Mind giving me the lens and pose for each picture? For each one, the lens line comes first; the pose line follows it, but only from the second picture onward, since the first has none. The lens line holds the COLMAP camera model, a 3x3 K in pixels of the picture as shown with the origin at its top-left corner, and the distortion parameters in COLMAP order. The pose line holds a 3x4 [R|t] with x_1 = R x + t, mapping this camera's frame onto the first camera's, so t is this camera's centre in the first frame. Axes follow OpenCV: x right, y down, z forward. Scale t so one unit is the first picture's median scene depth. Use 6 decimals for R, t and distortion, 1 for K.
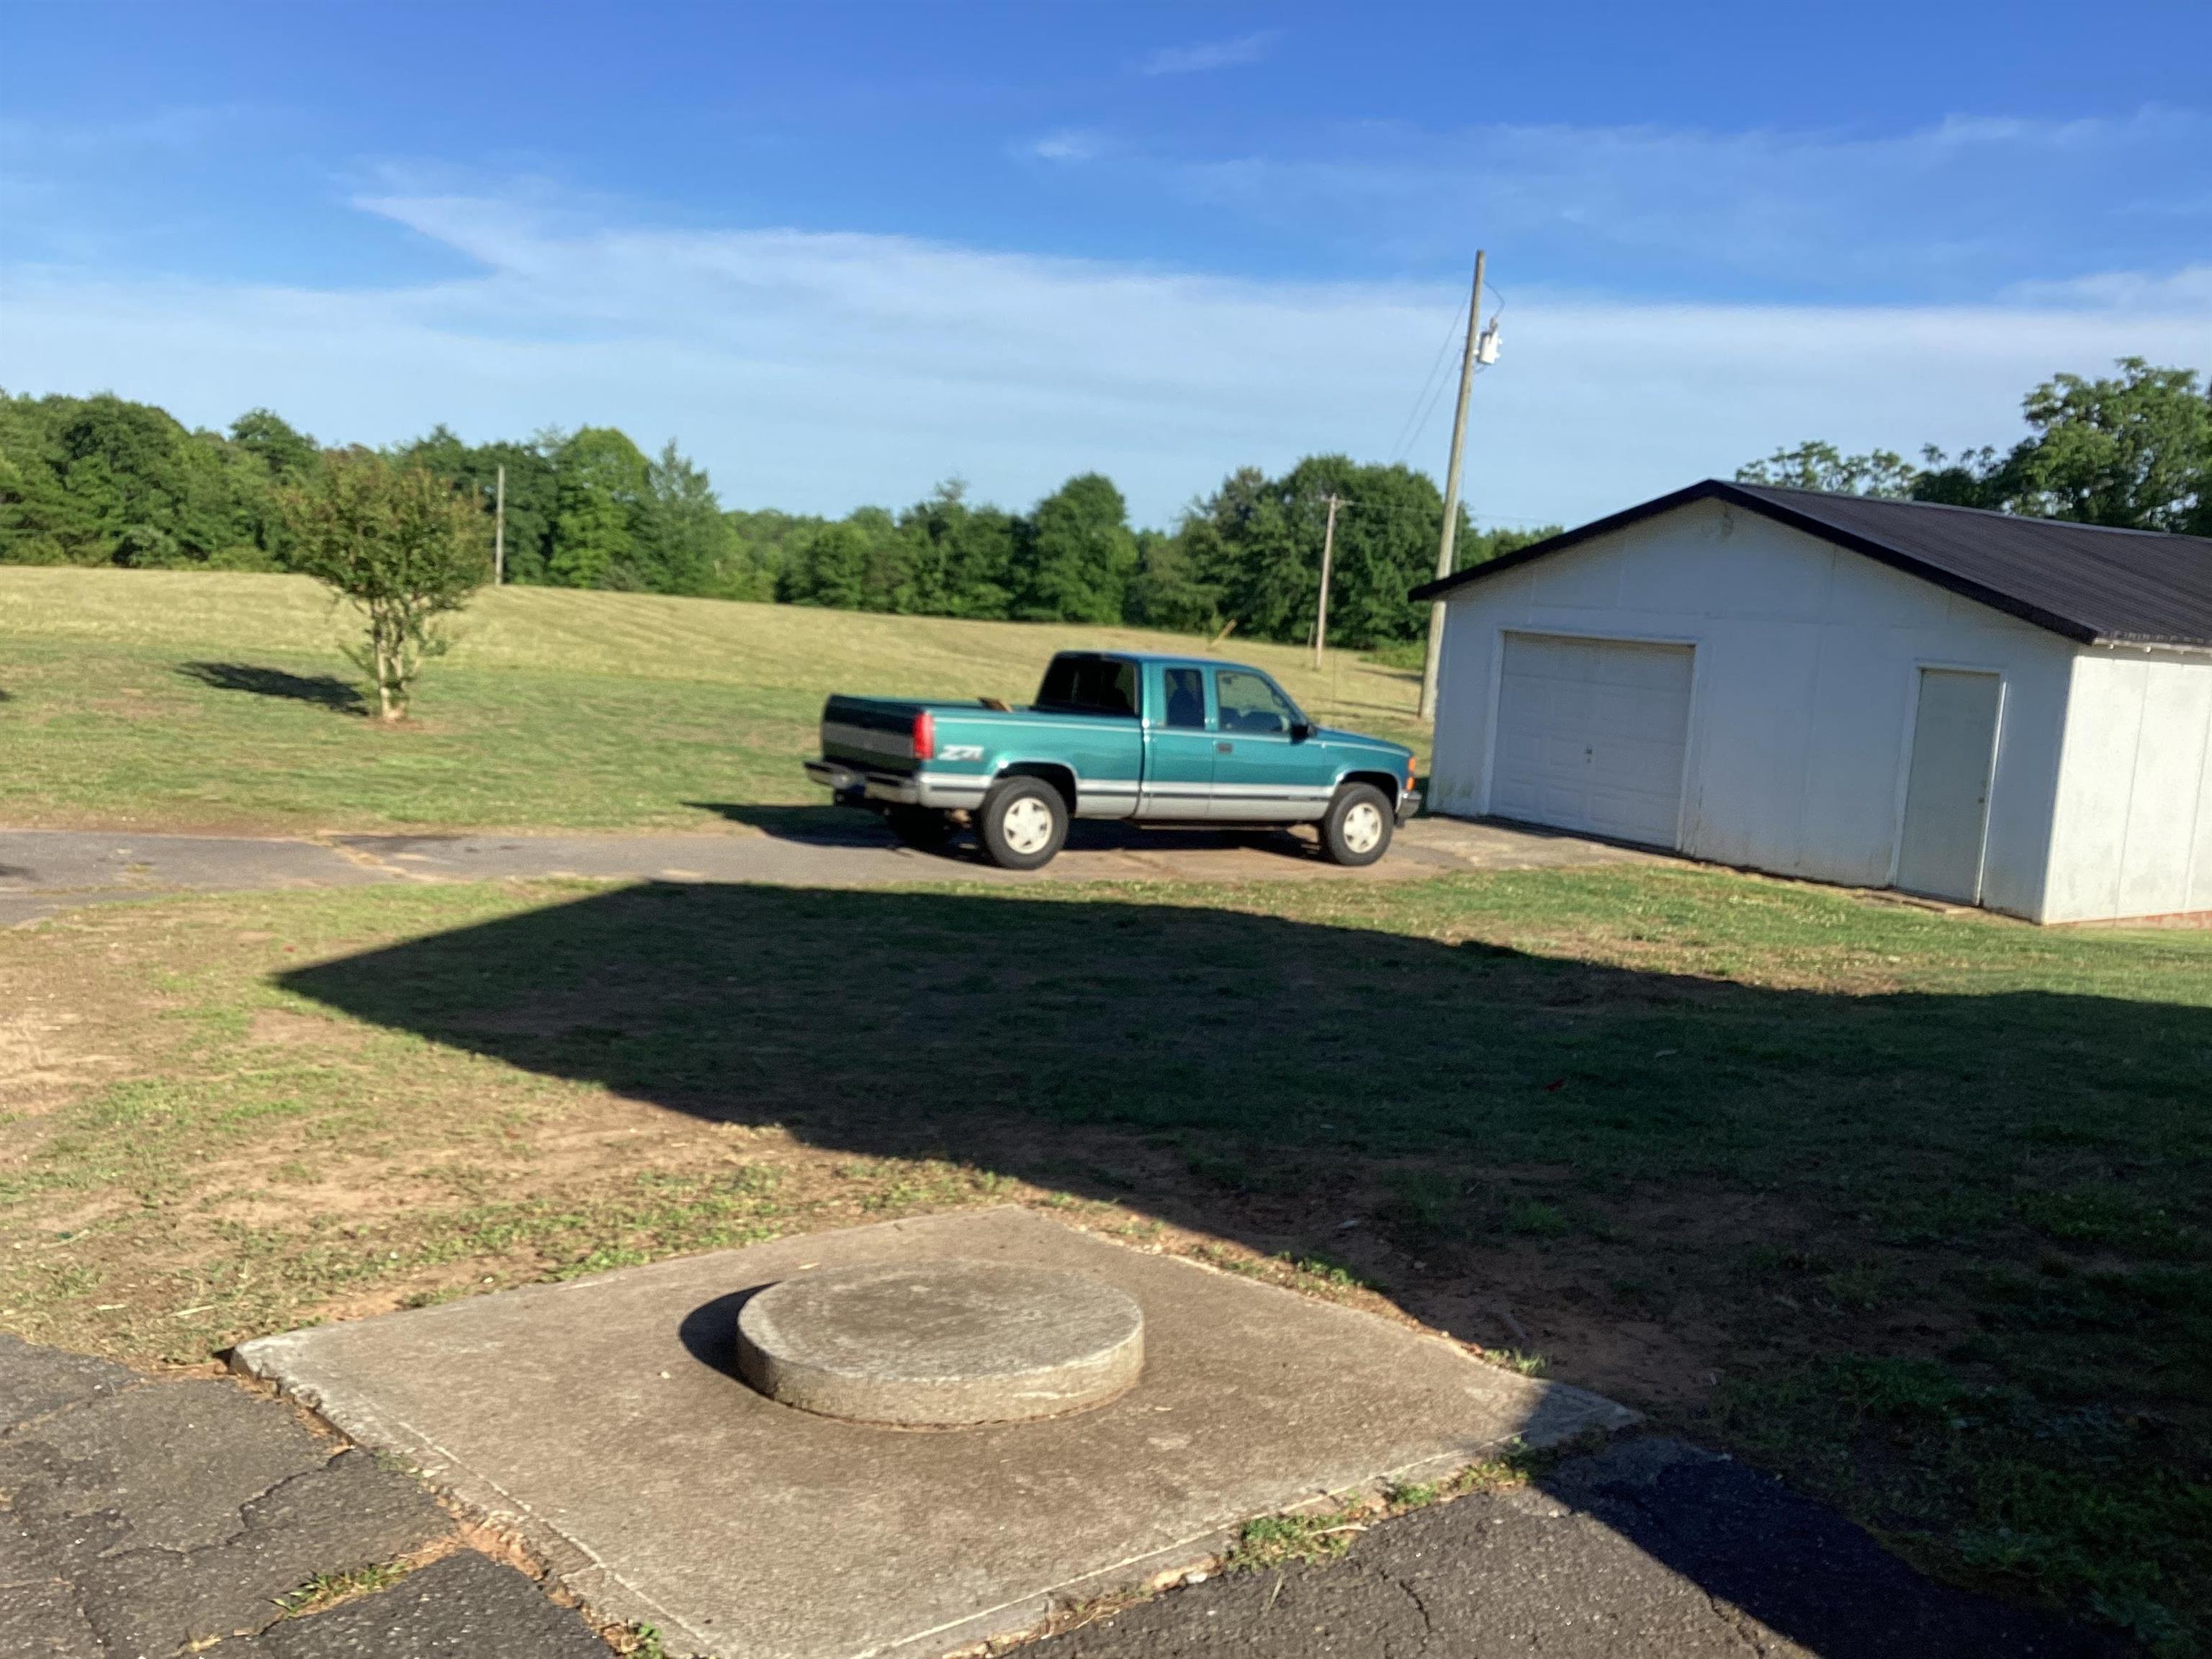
lens RADIAL K [[2018.4, 0, 1113.0], [0, 2018.4, 848.2], [0, 0, 1]] dist [0.151054, -0.295475]
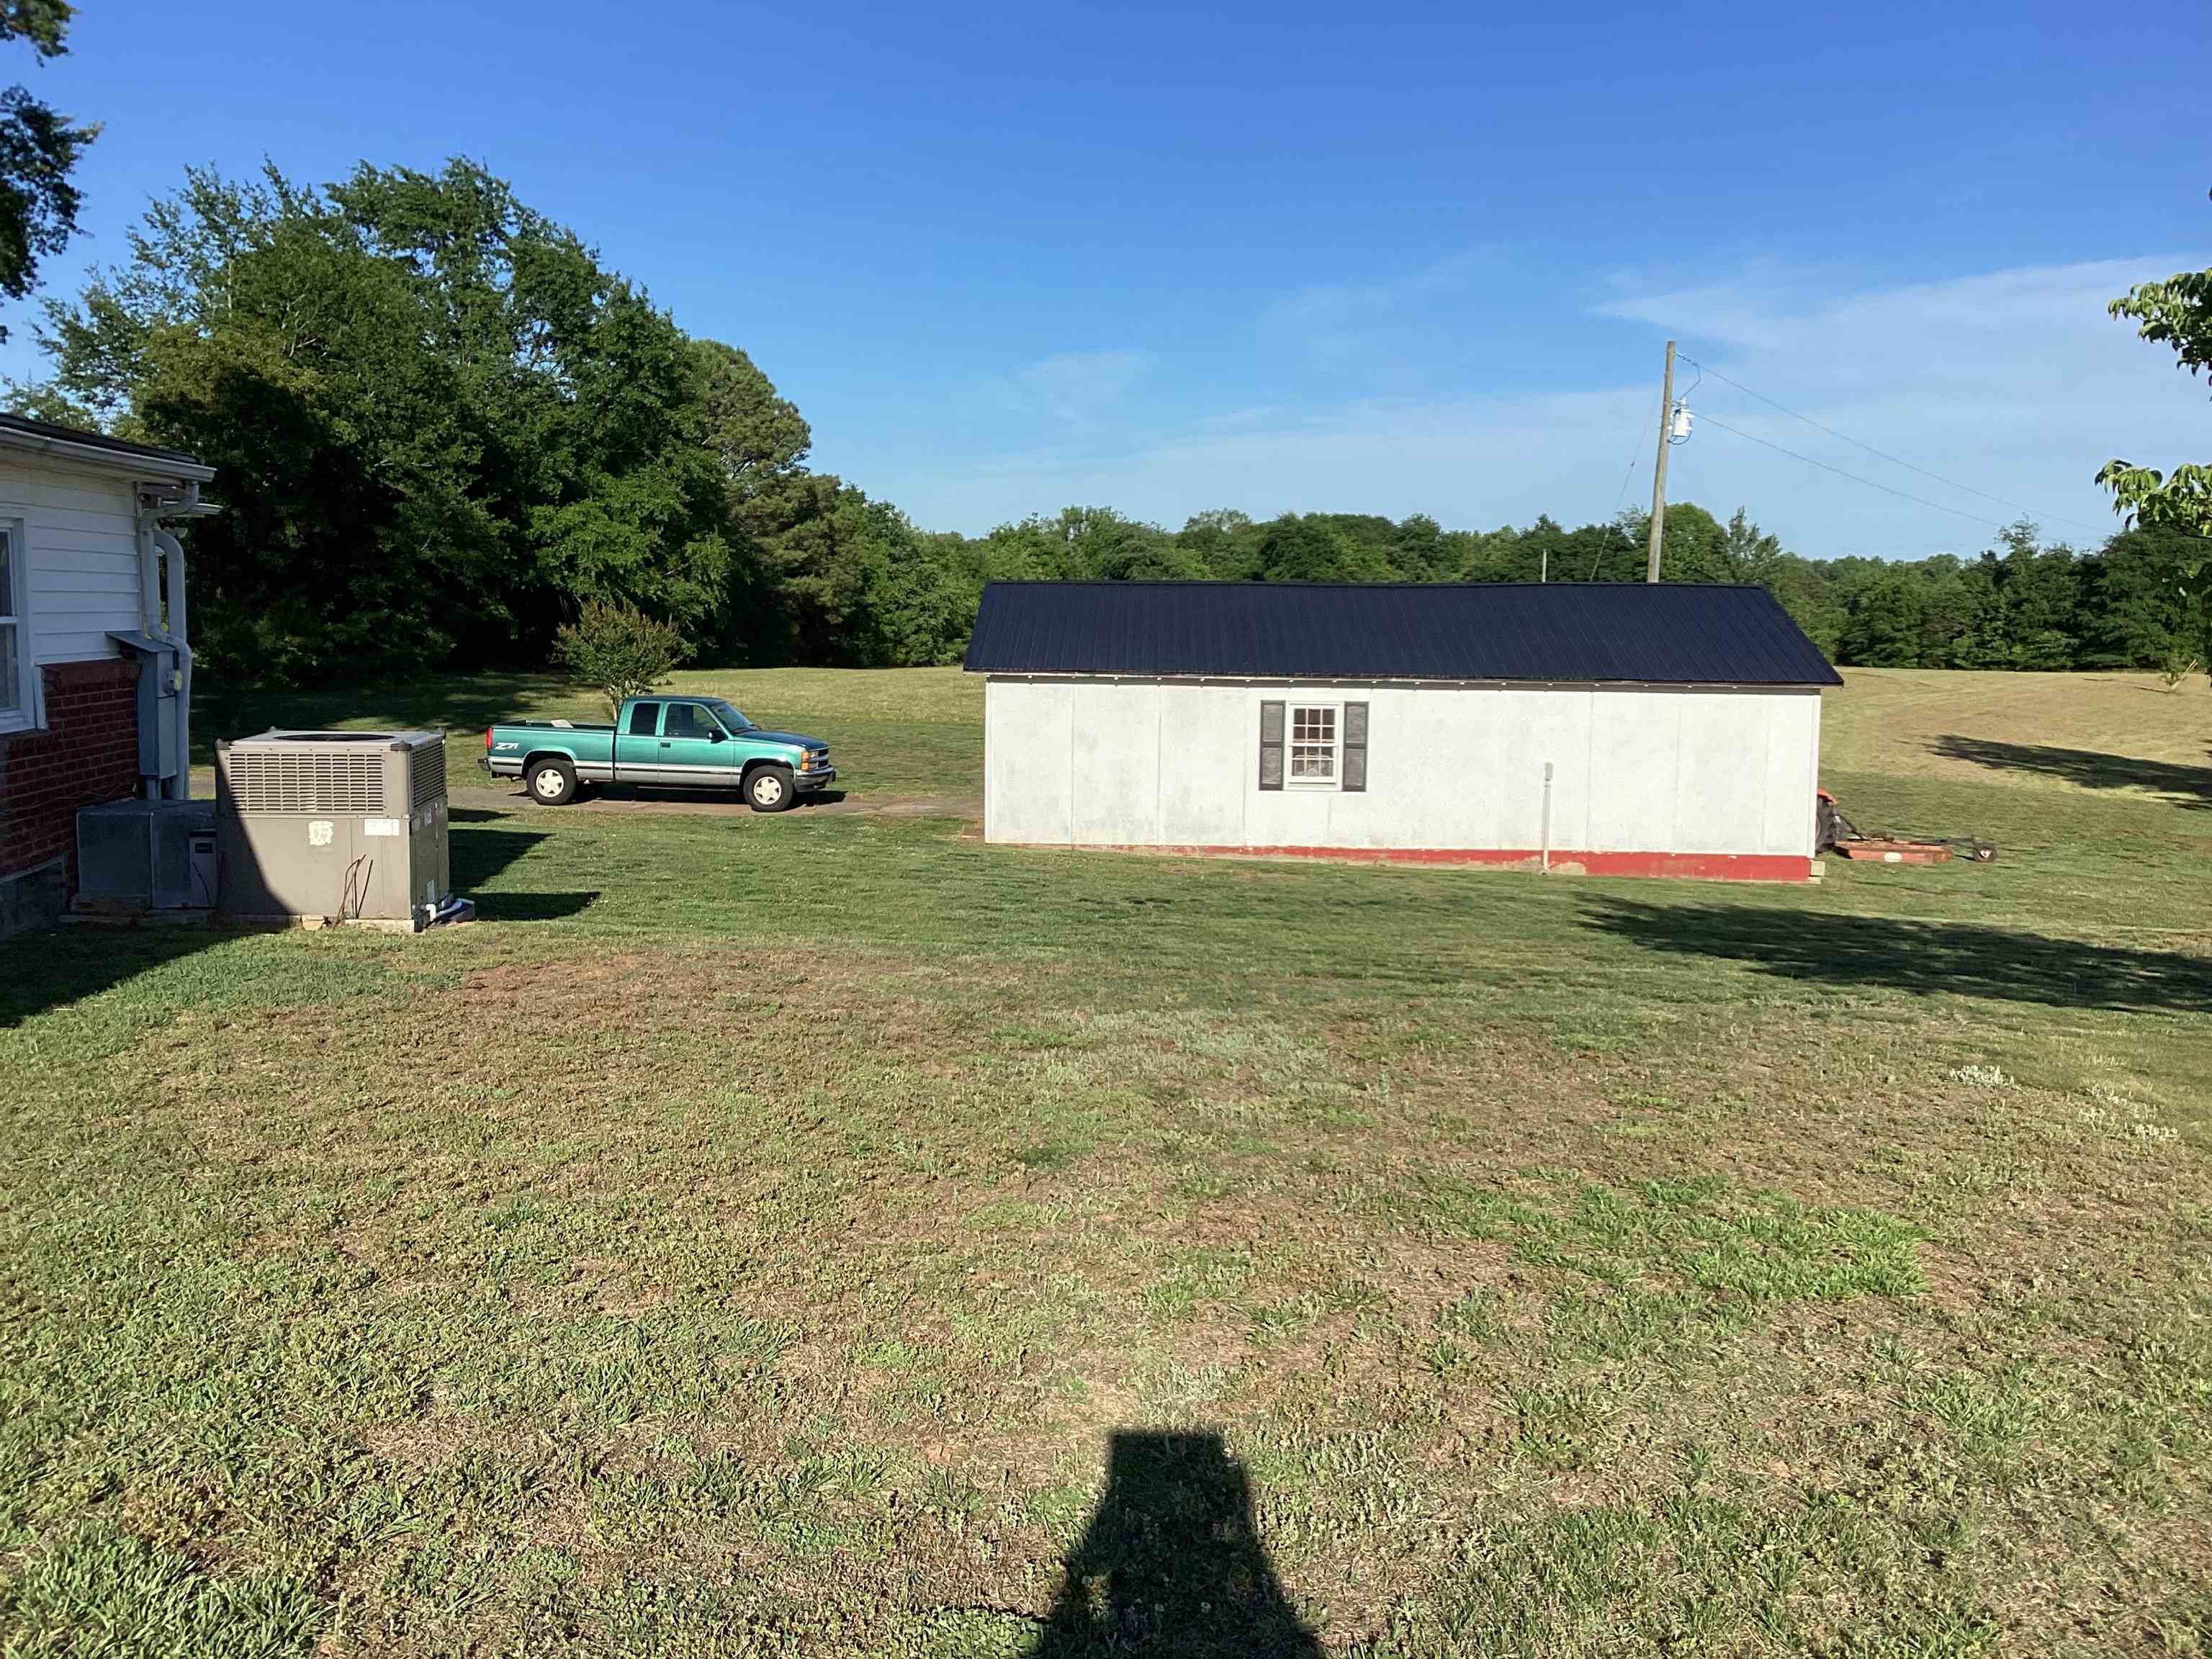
lens RADIAL K [[1996.1, 0, 960.9], [0, 1996.1, 837.4], [0, 0, 1]] dist [-0.018697, -0.018754]
pose [[0.768627, 0.012567, -0.639574, 0.138070], [-0.036921, 0.999012, -0.024742, 0.006876], [0.638631, 0.042631, 0.768331, -0.024525]]
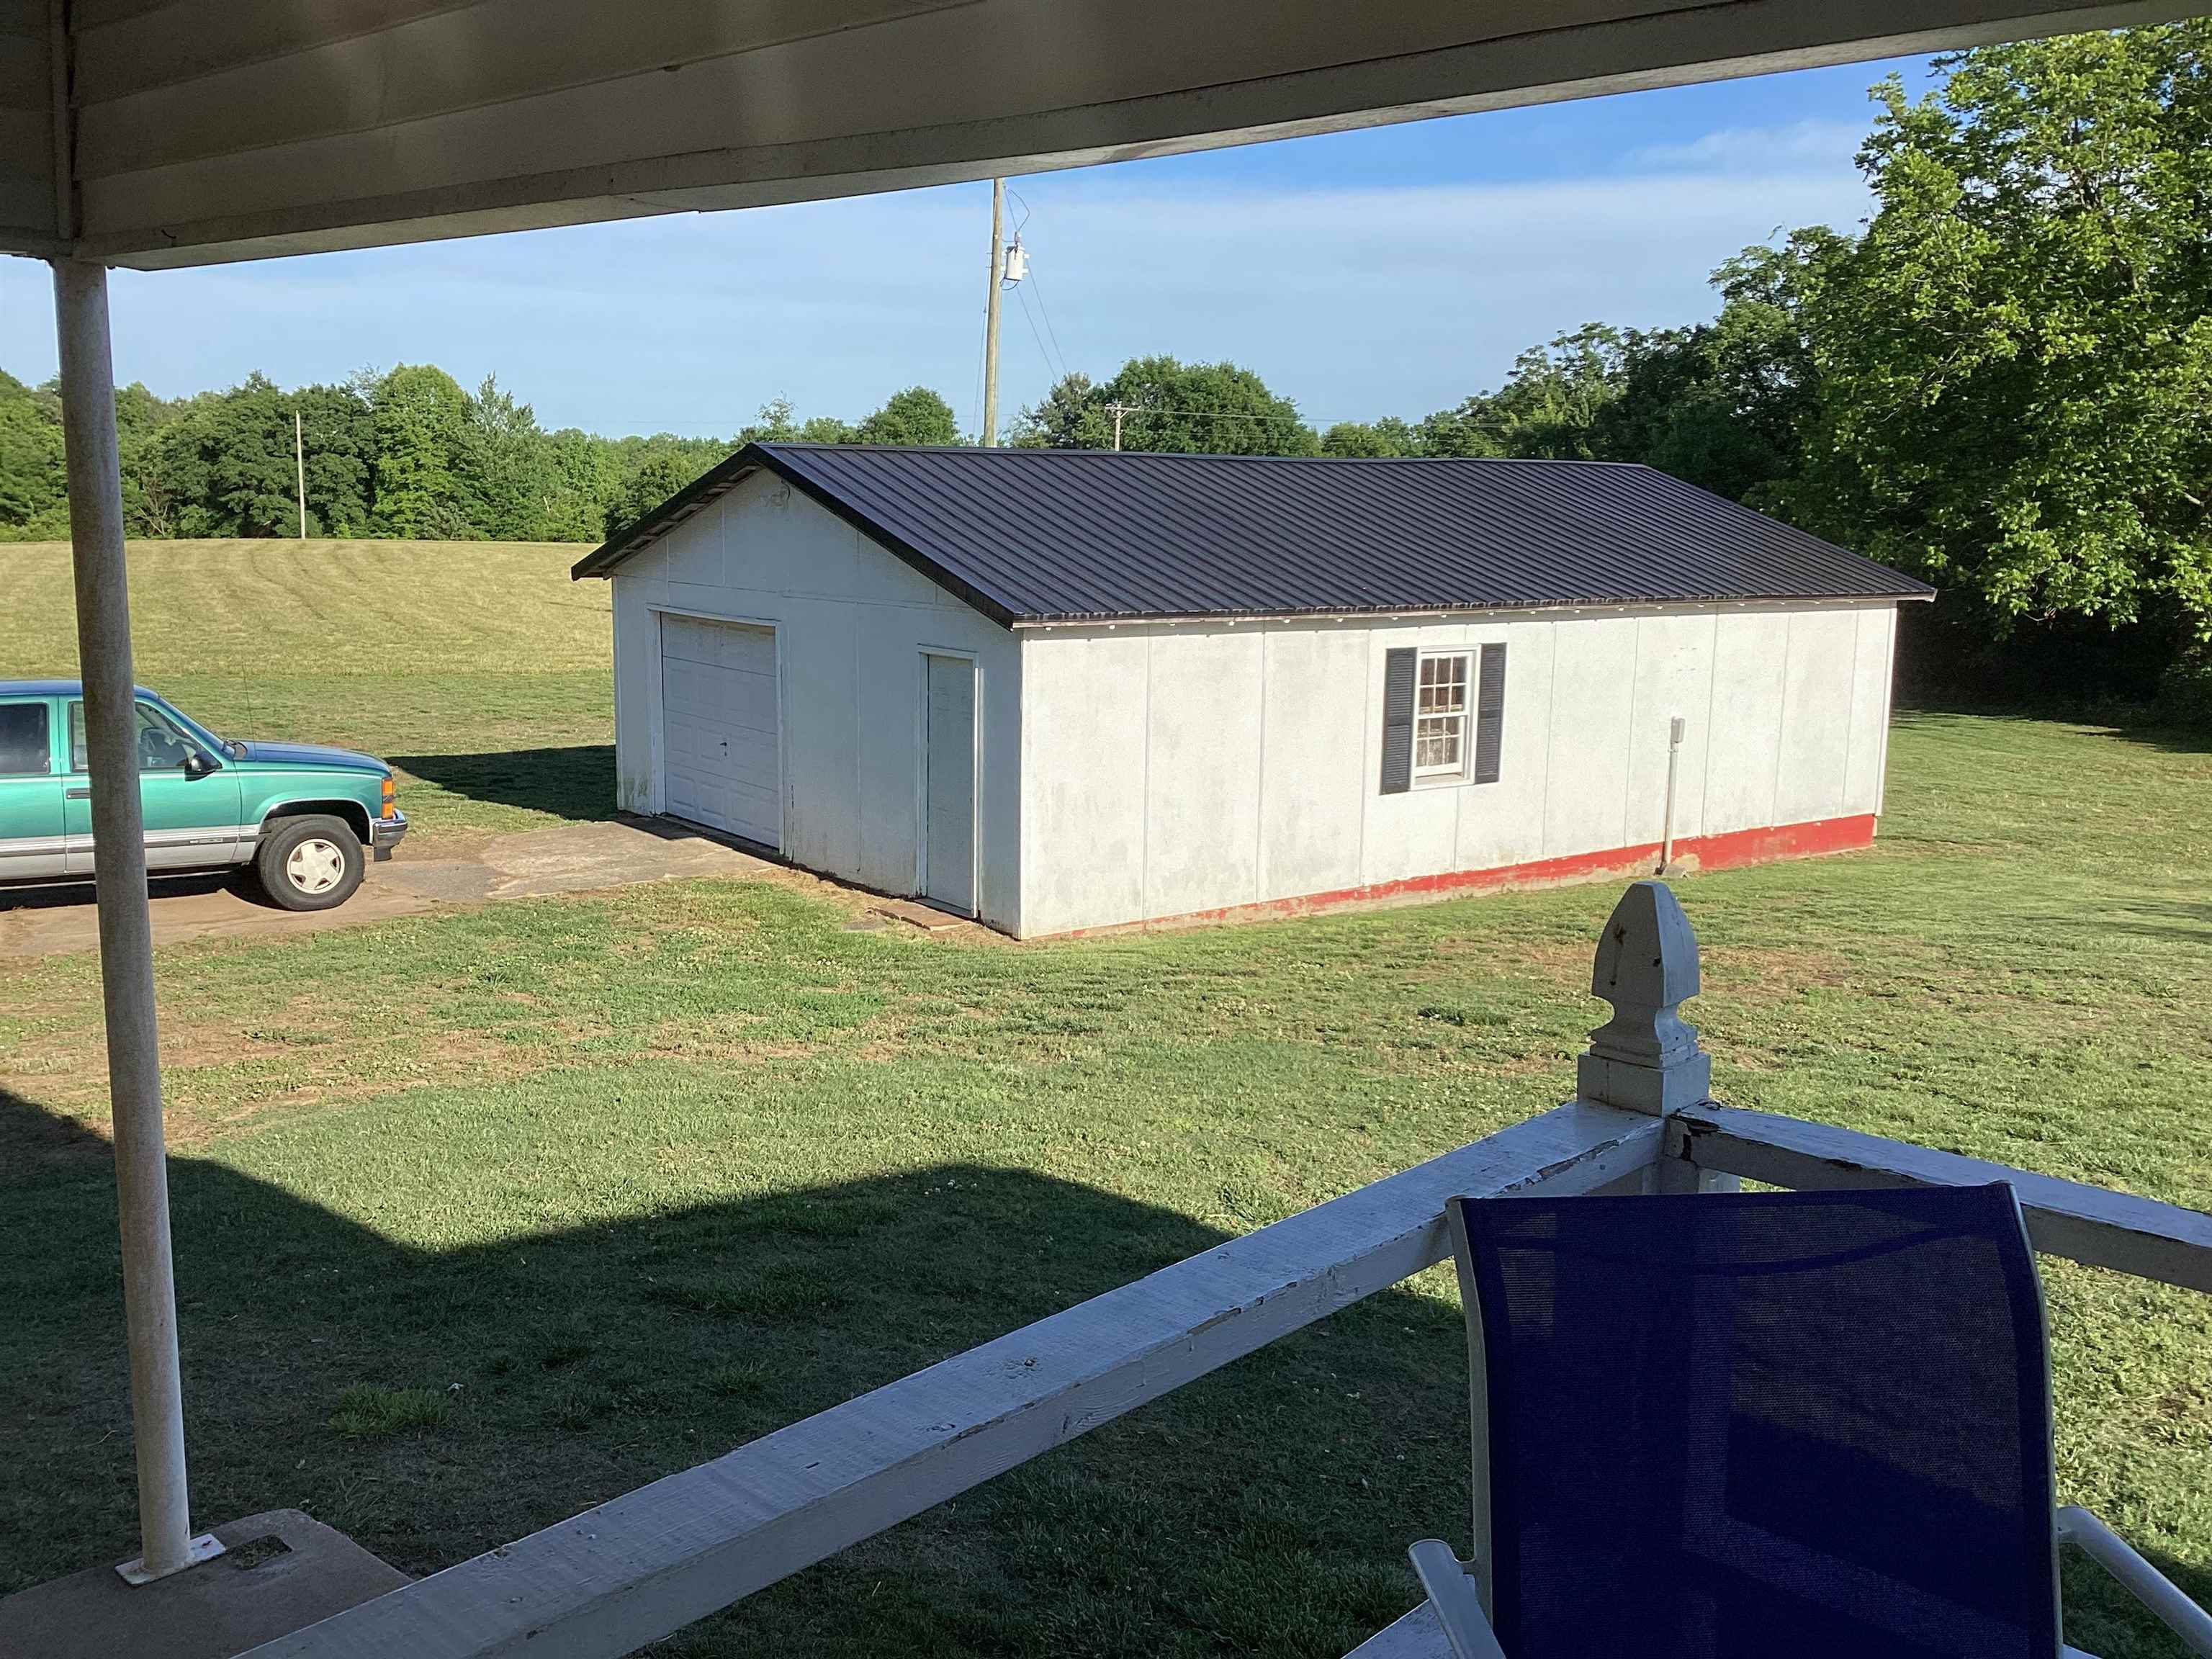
lens RADIAL K [[2006.2, 0, 1108.0], [0, 2006.2, 819.8], [0, 0, 1]] dist [0.170205, -0.313853]
pose [[0.997939, -0.058734, 0.025849, 0.043895], [0.057849, 0.997755, 0.033728, -0.003957], [-0.027772, -0.032163, 0.999097, 0.011801]]
